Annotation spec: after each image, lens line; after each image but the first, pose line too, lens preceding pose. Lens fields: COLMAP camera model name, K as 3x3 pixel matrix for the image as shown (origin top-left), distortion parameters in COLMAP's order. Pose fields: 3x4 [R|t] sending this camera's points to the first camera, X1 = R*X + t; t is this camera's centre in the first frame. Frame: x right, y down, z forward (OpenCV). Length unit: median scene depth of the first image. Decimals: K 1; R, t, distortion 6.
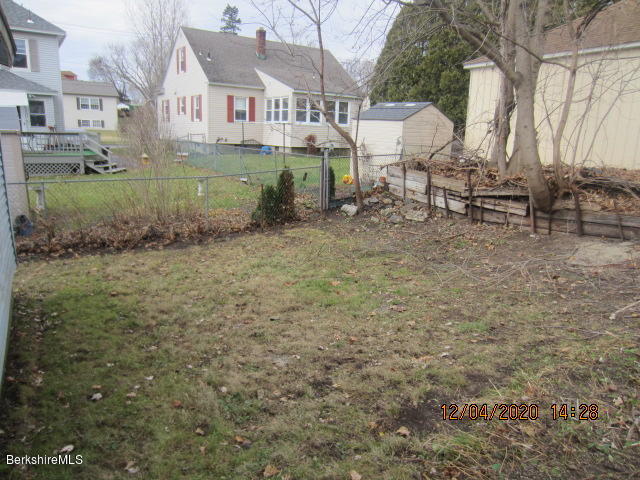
lens RADIAL K [[459.2, 0, 320.0], [0, 459.2, 240.0], [0, 0, 1]] dist [-0.028735, 0.007438]
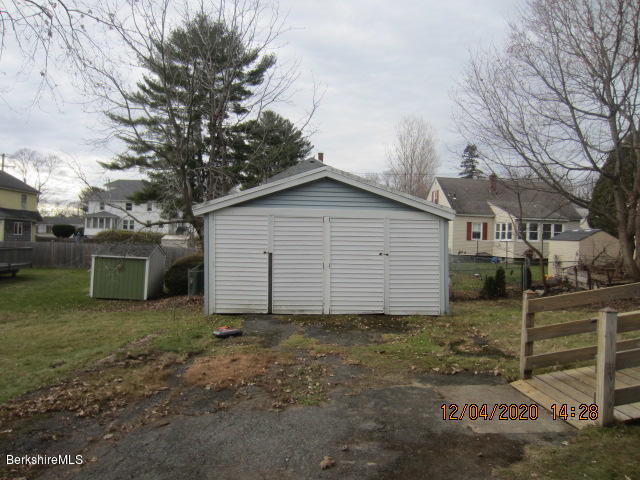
lens RADIAL K [[459.2, 0, 320.0], [0, 459.2, 240.0], [0, 0, 1]] dist [-0.028735, 0.007438]
pose [[0.878940, -0.011114, -0.476803, 0.080951], [-0.103497, 0.971461, -0.213431, 0.098871], [0.465567, 0.236940, 0.852706, -0.453893]]
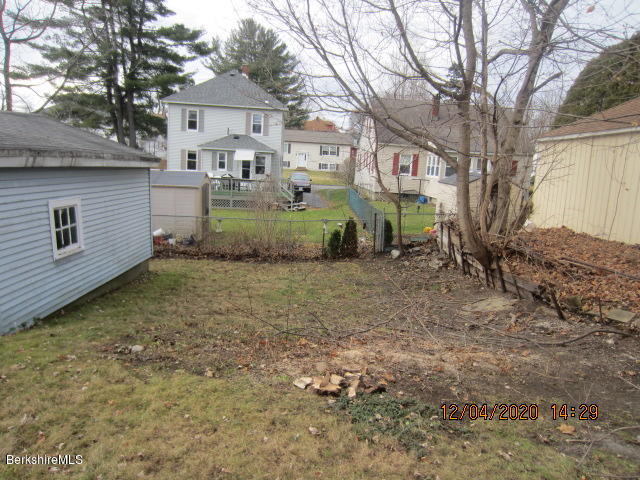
lens RADIAL K [[459.2, 0, 320.0], [0, 459.2, 240.0], [0, 0, 1]] dist [-0.028735, 0.007438]
pose [[0.862072, 0.099423, -0.496937, 0.264473], [-0.141237, 0.988851, -0.047173, -0.006962], [0.486707, 0.110852, 0.866503, -0.117274]]
